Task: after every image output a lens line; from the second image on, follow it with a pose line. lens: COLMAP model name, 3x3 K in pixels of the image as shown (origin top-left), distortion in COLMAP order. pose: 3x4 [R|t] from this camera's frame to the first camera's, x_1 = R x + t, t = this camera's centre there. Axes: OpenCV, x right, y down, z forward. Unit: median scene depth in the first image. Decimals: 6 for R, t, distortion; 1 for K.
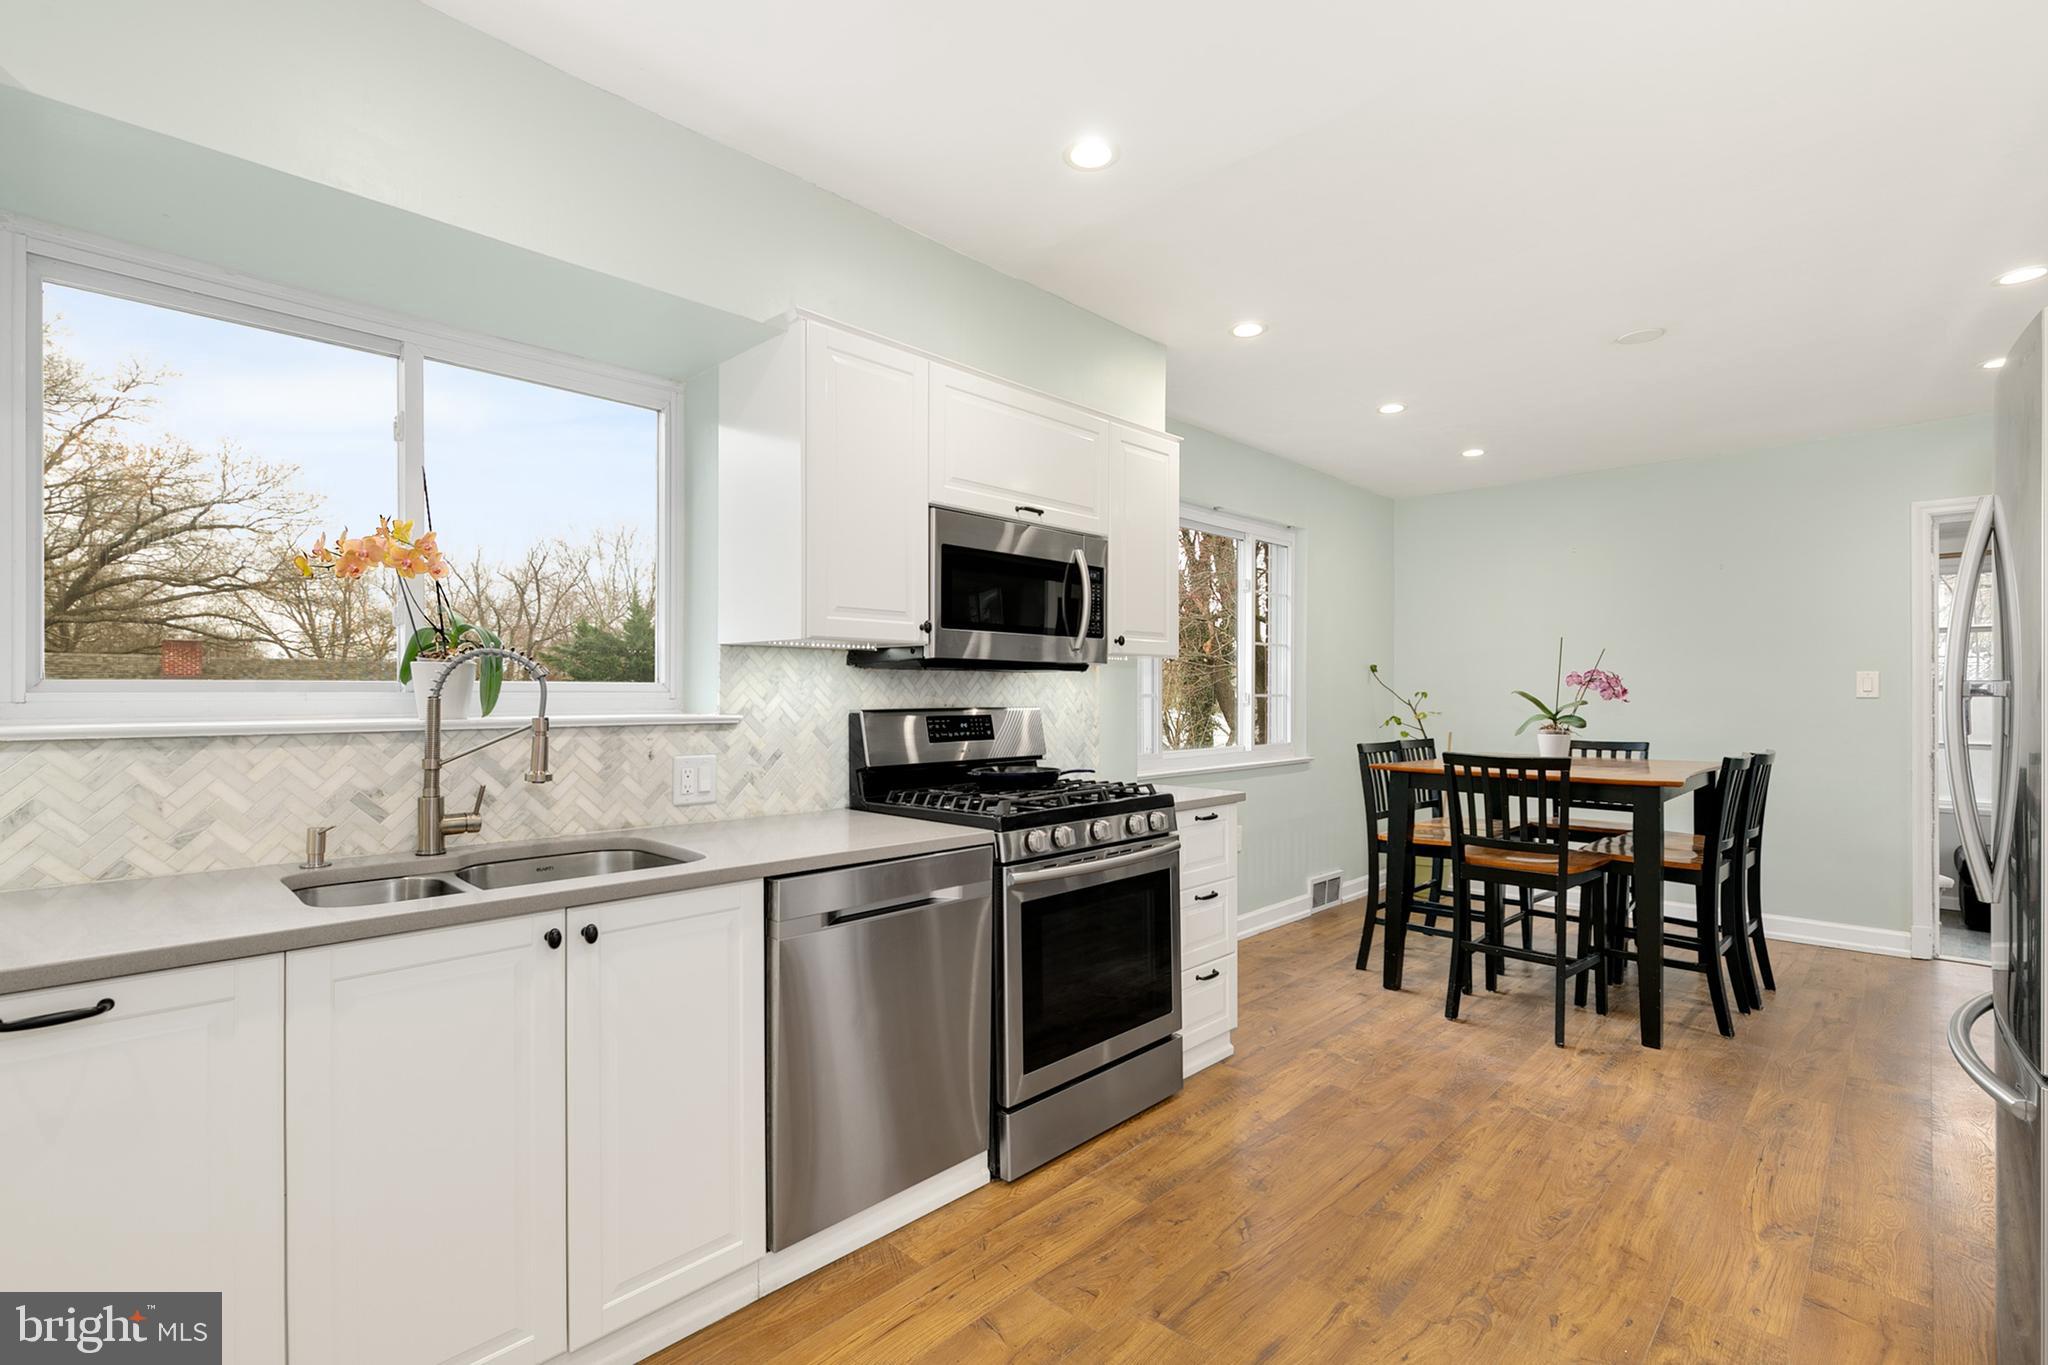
lens RADIAL K [[924.8, 0, 1014.6], [0, 924.8, 690.5], [0, 0, 1]] dist [0.009274, -0.002260]
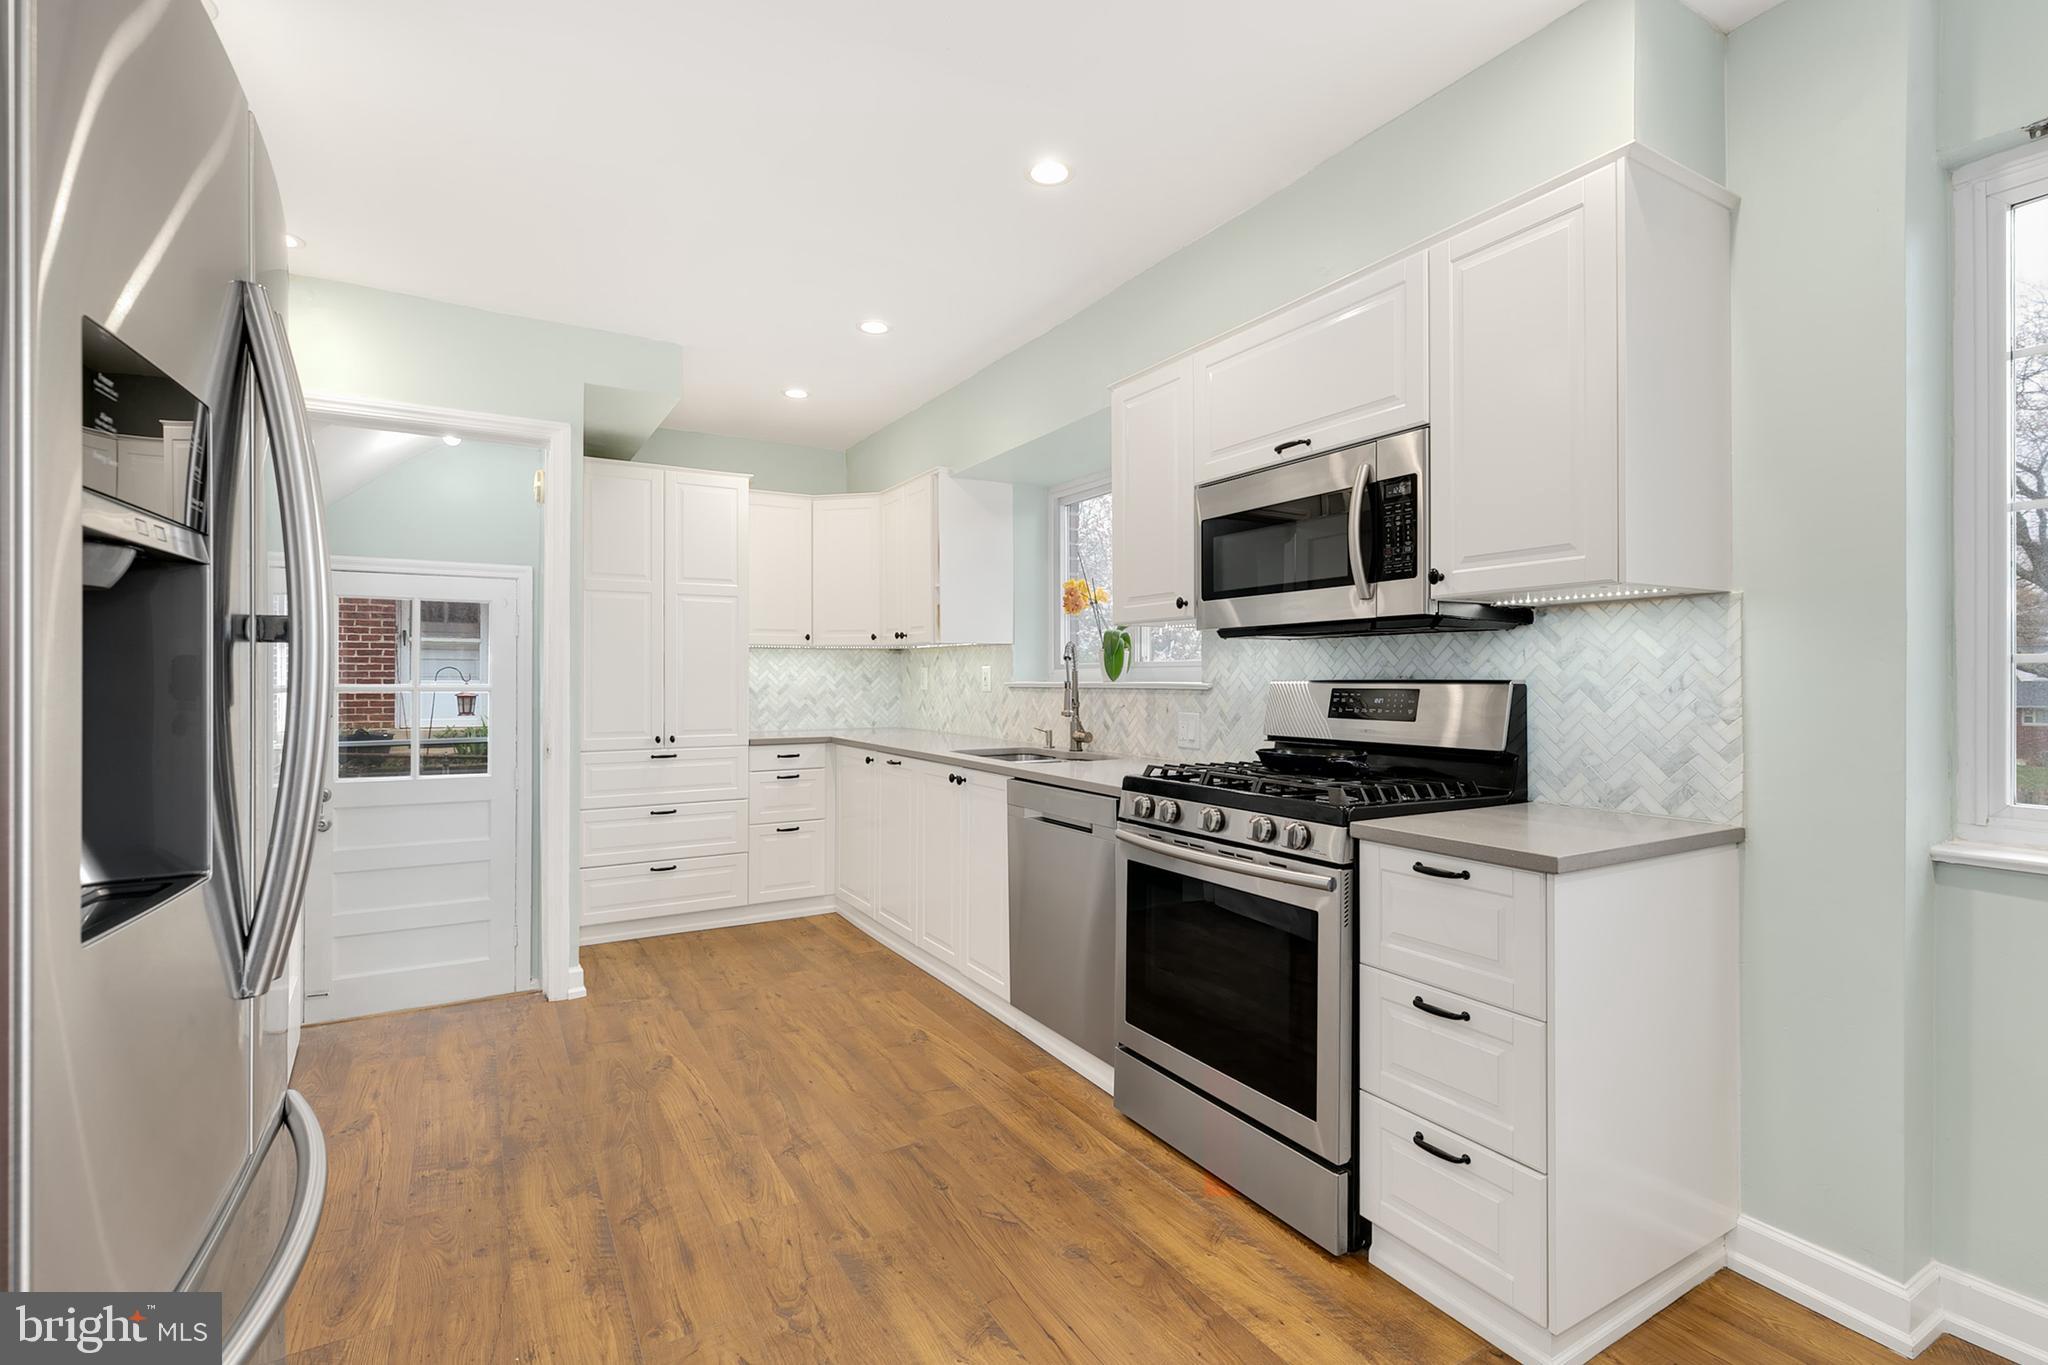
lens RADIAL K [[924.8, 0, 1021.5], [0, 924.8, 679.4], [0, 0, 1]] dist [0.009274, -0.002260]
pose [[-0.258890, -0.000805, -0.965906, 0.993806], [0.002434, 0.999996, -0.001486, 0.022481], [0.965904, -0.002735, -0.258887, 1.081533]]
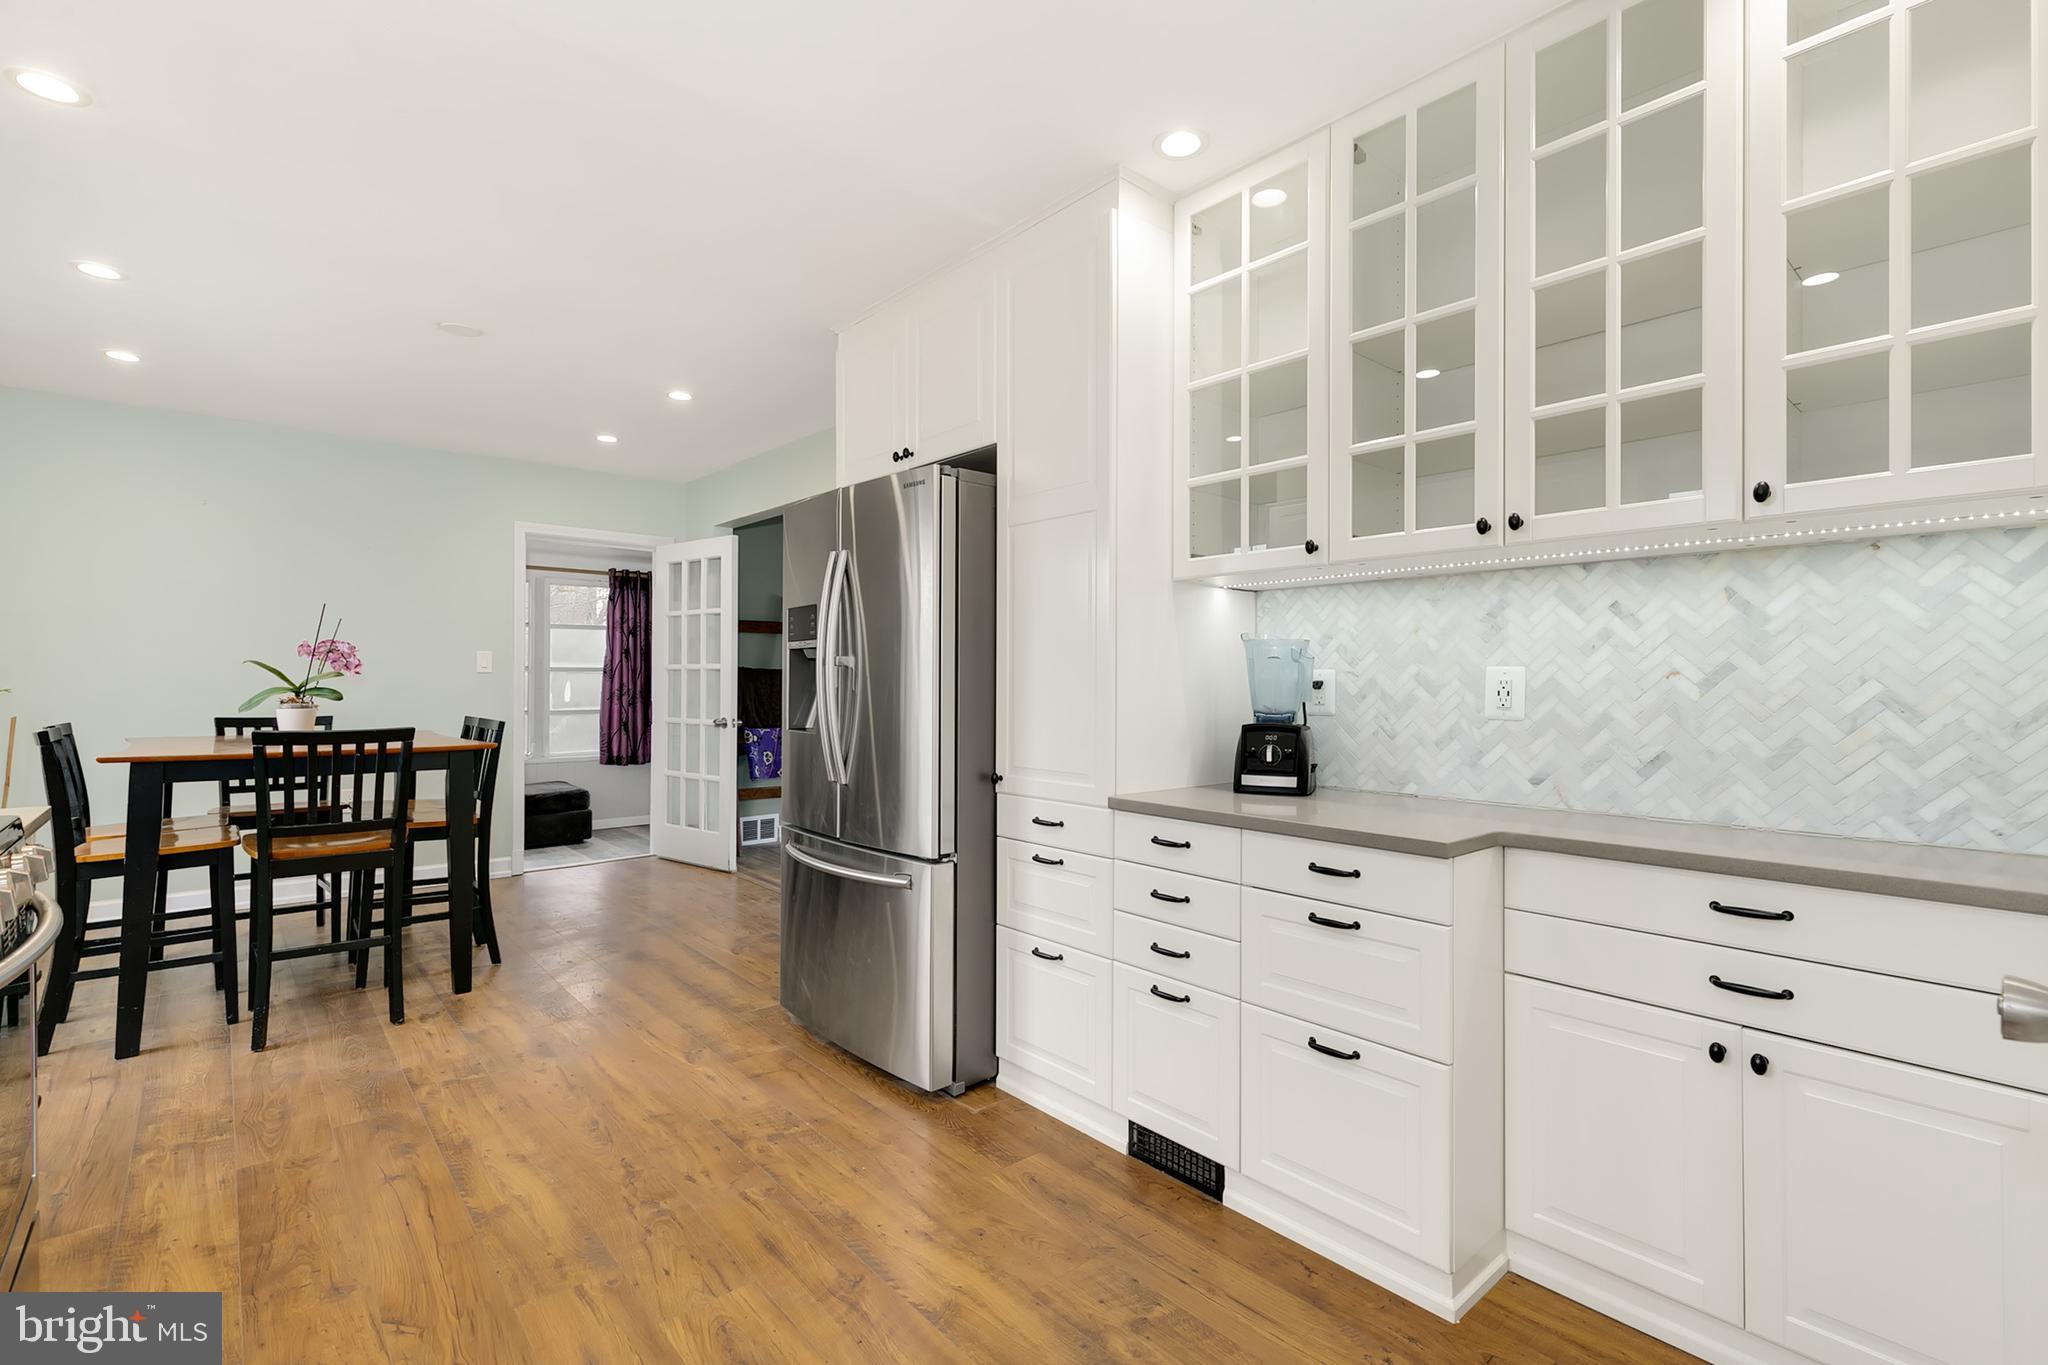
lens RADIAL K [[924.8, 0, 1015.3], [0, 924.8, 674.0], [0, 0, 1]] dist [0.009274, -0.002260]
pose [[0.086711, 0.007852, 0.996203, -0.425612], [-0.009567, 0.999929, -0.007048, 0.021591], [-0.996188, -0.008919, 0.086780, 0.353426]]
